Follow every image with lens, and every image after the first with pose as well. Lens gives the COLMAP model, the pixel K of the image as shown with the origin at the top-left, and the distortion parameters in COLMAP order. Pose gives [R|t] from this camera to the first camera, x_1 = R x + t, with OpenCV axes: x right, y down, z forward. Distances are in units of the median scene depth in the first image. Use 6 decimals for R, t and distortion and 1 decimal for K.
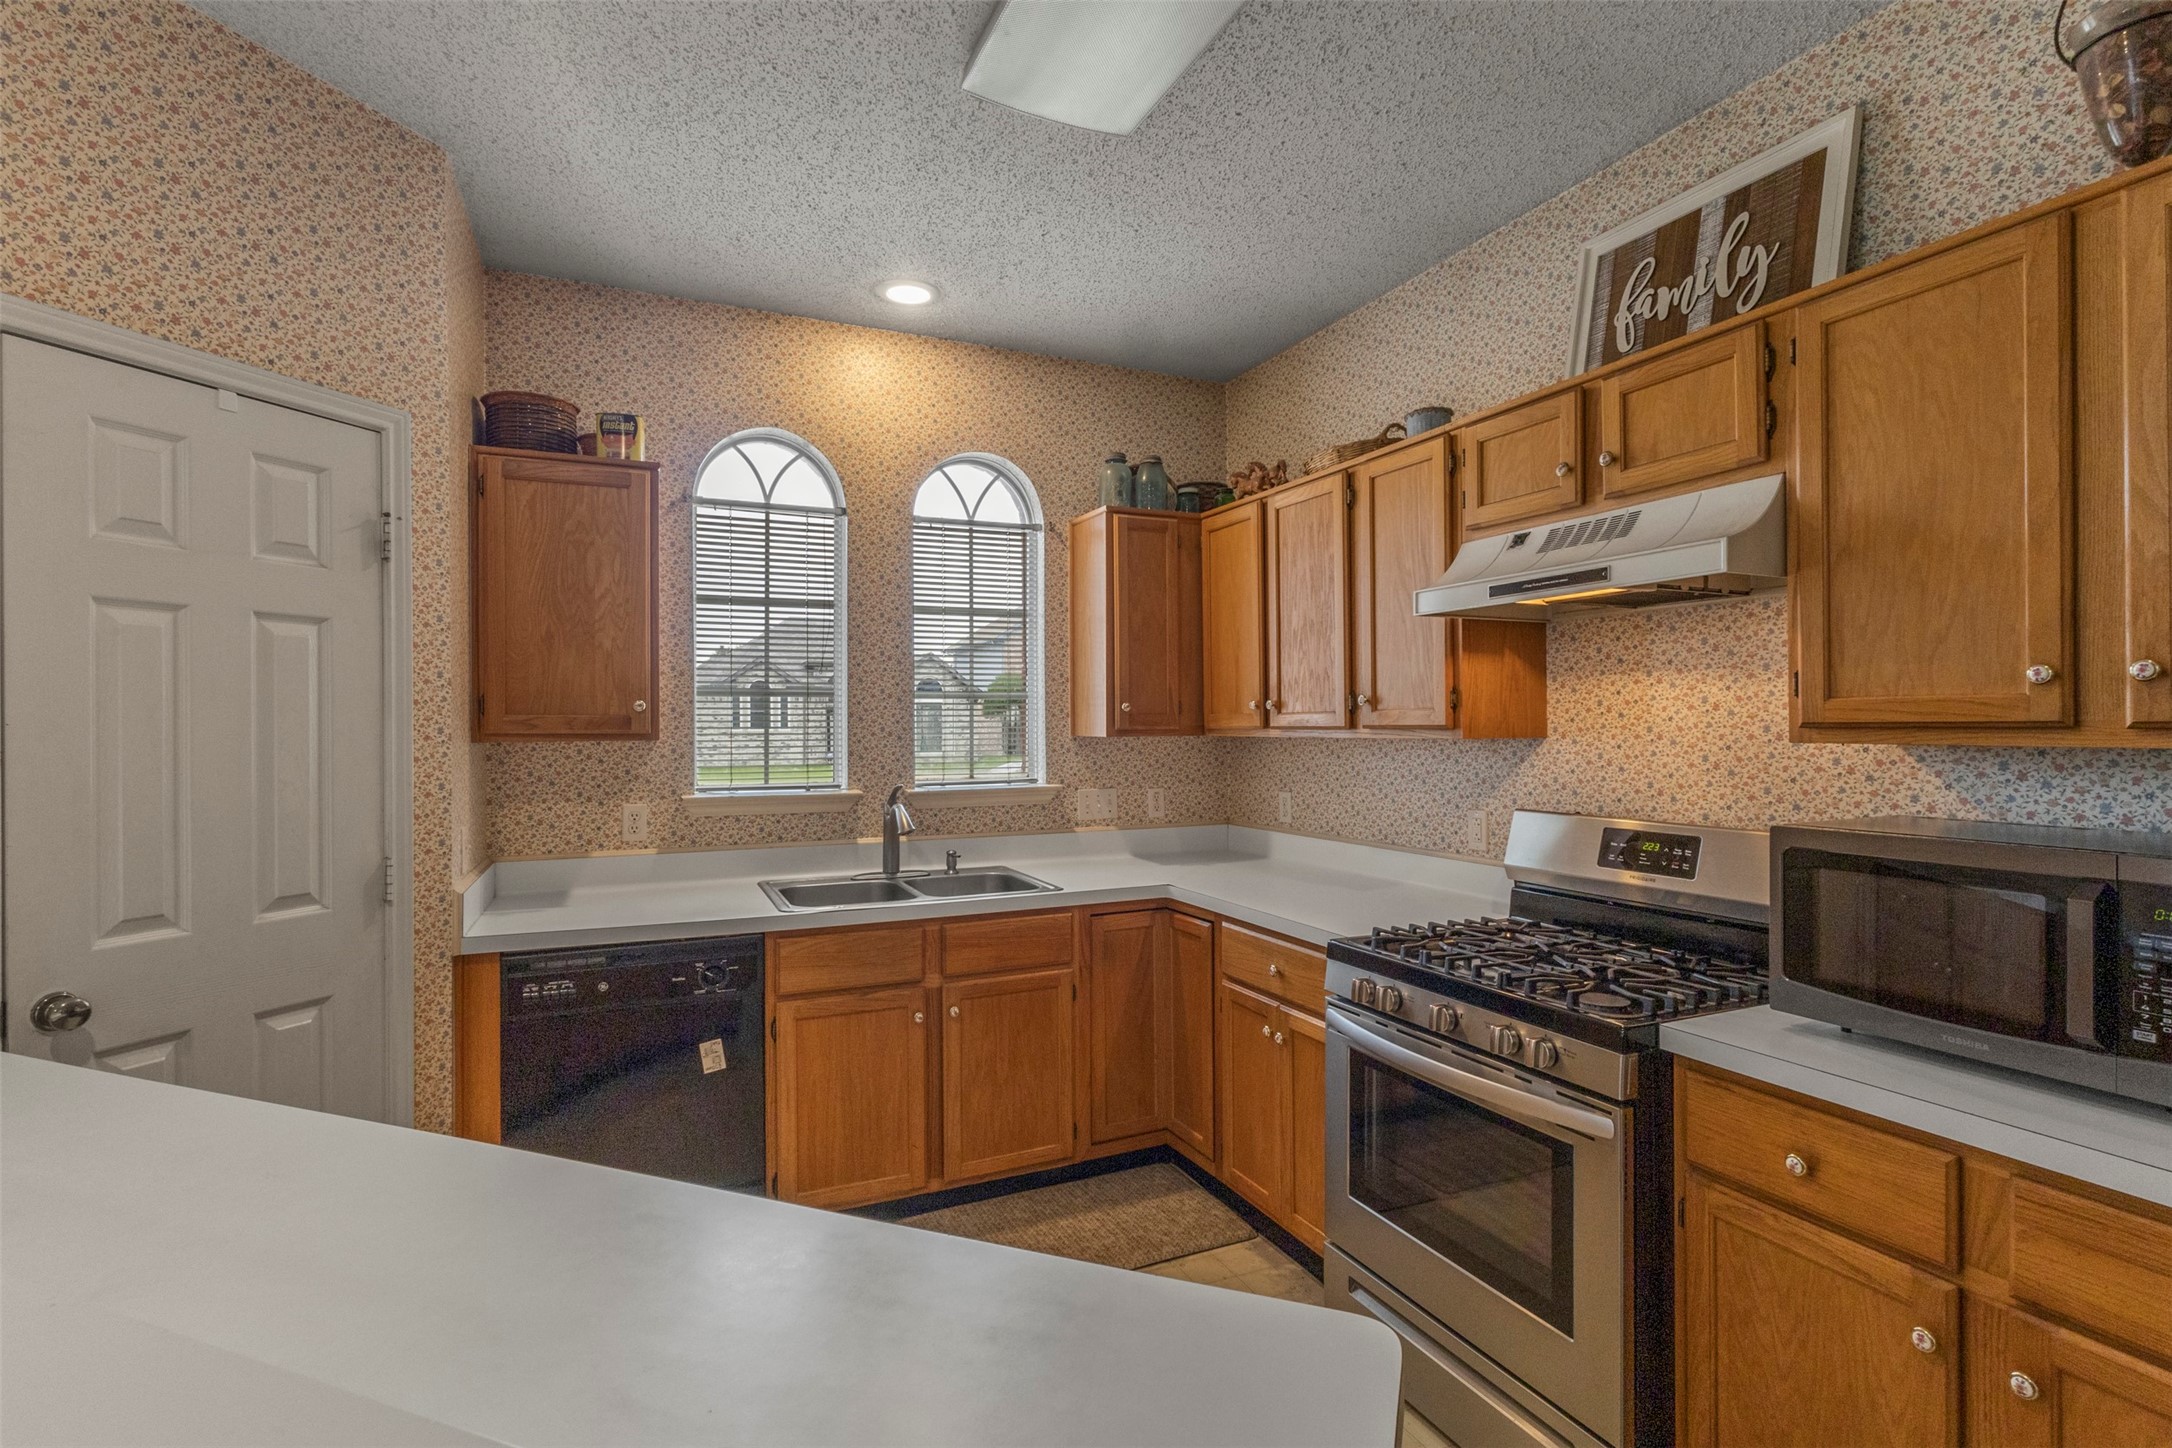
lens RADIAL K [[1007.0, 0, 1085.3], [0, 1007.0, 721.8], [0, 0, 1]] dist [0.001632, 0.001357]
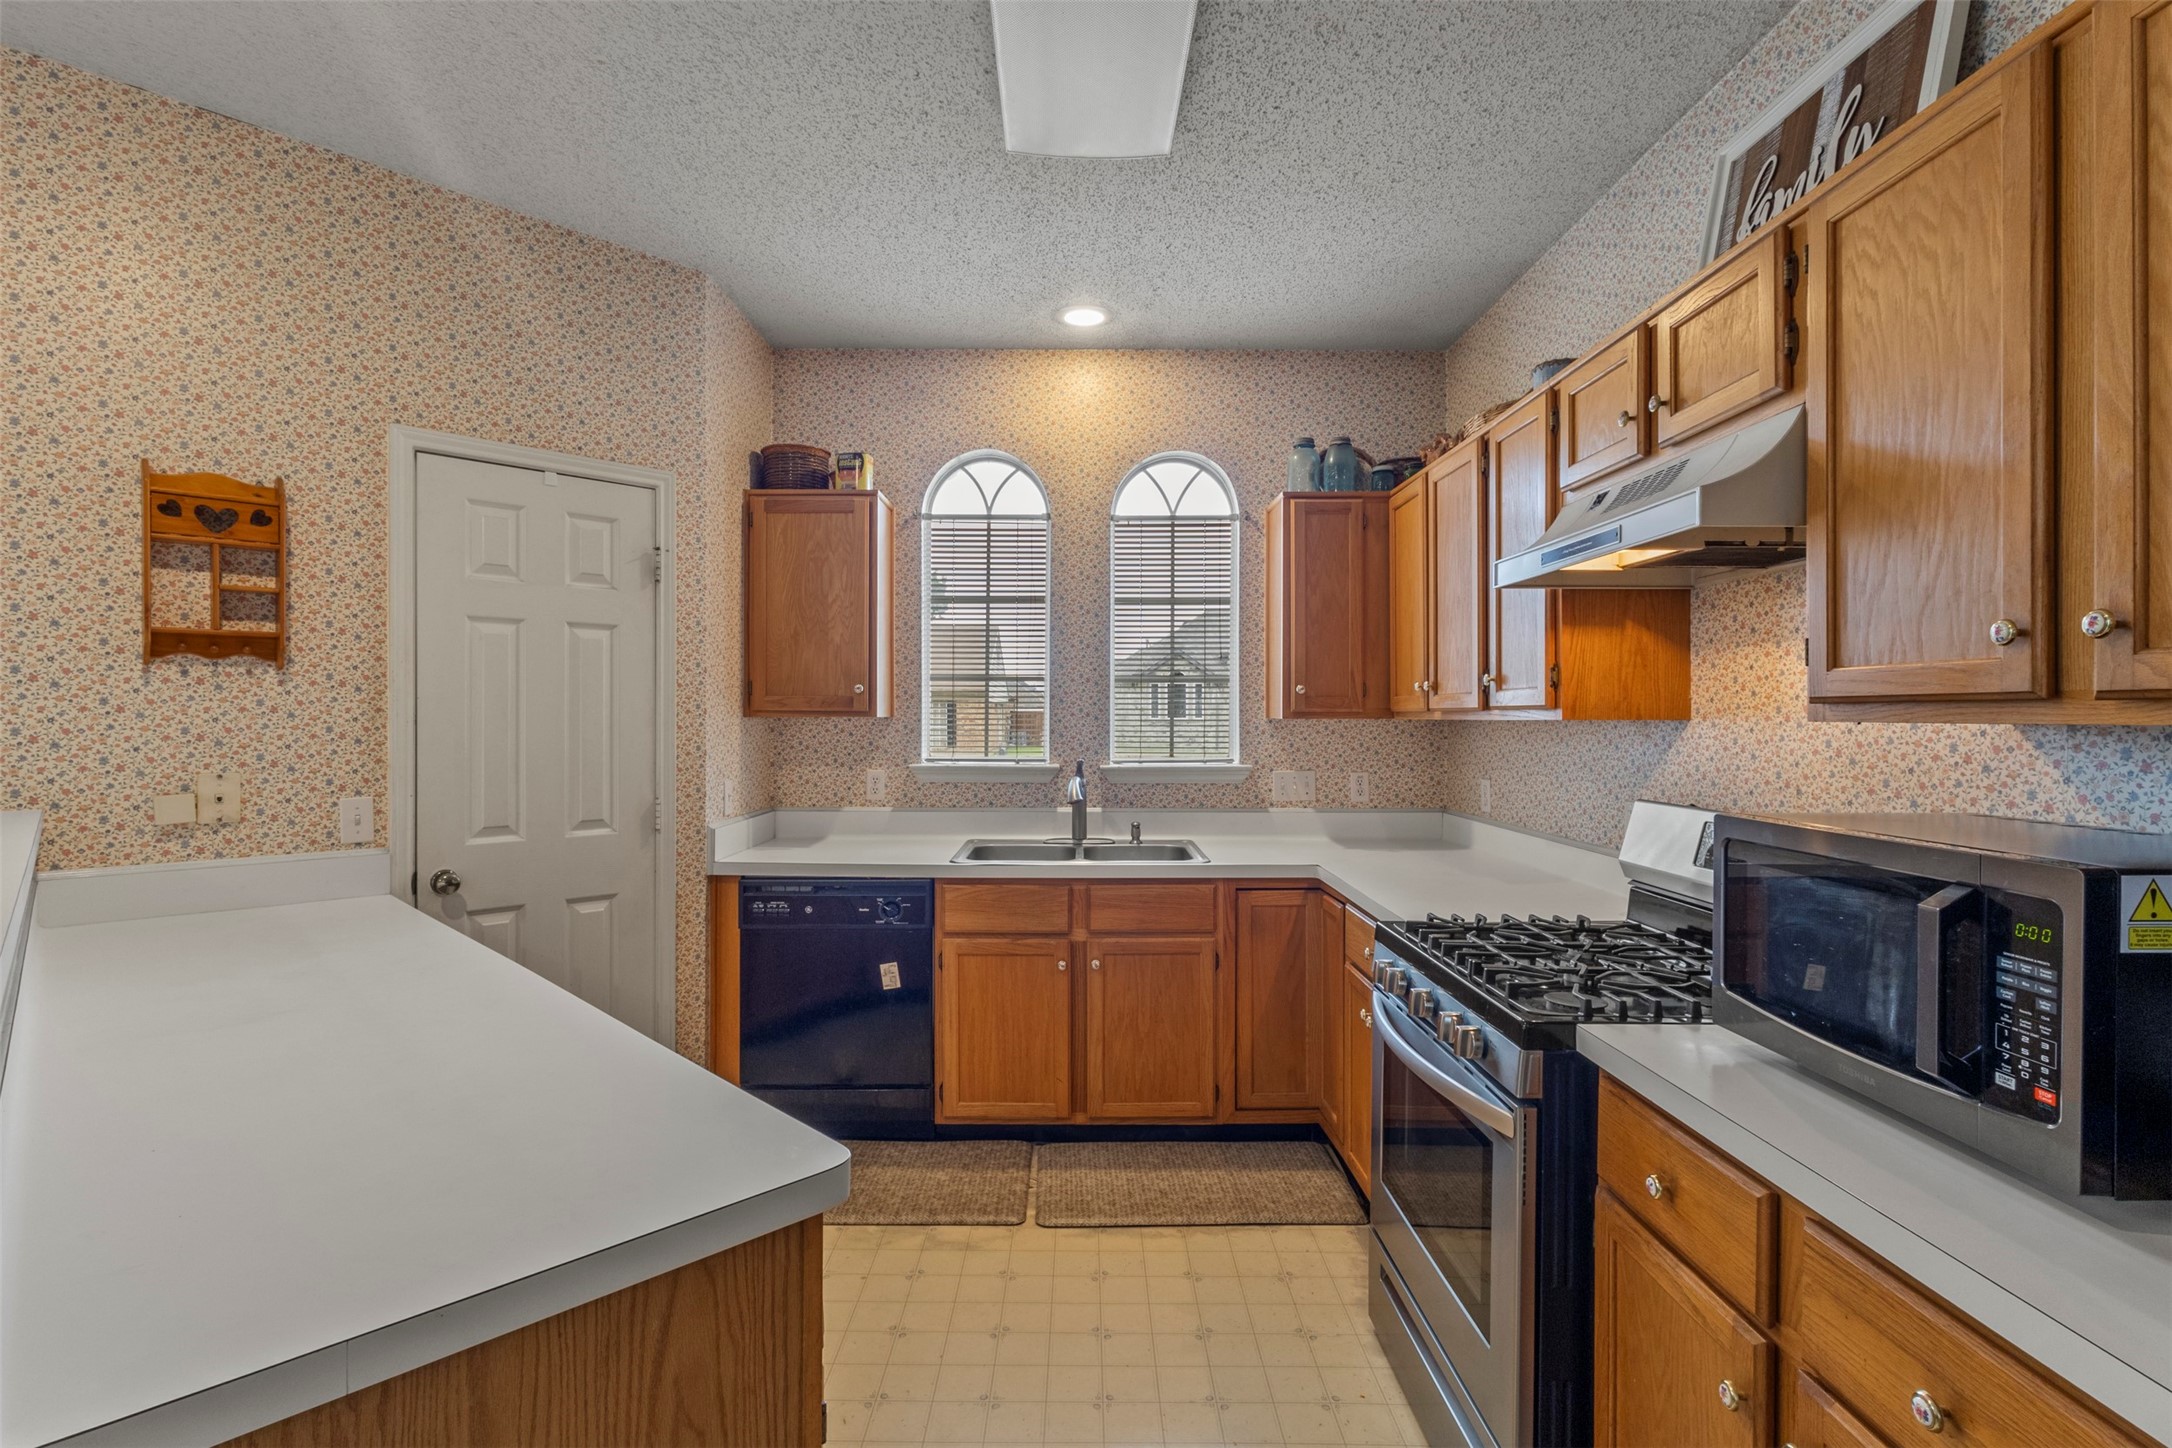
lens RADIAL K [[1004.4, 0, 1085.2], [0, 1004.4, 714.3], [0, 0, 1]] dist [0.002516, 0.000288]
pose [[0.913463, 0.006525, -0.406870, 0.332556], [-0.005438, 0.999978, 0.003828, 0.010049], [0.406886, -0.001284, 0.913478, -0.012212]]
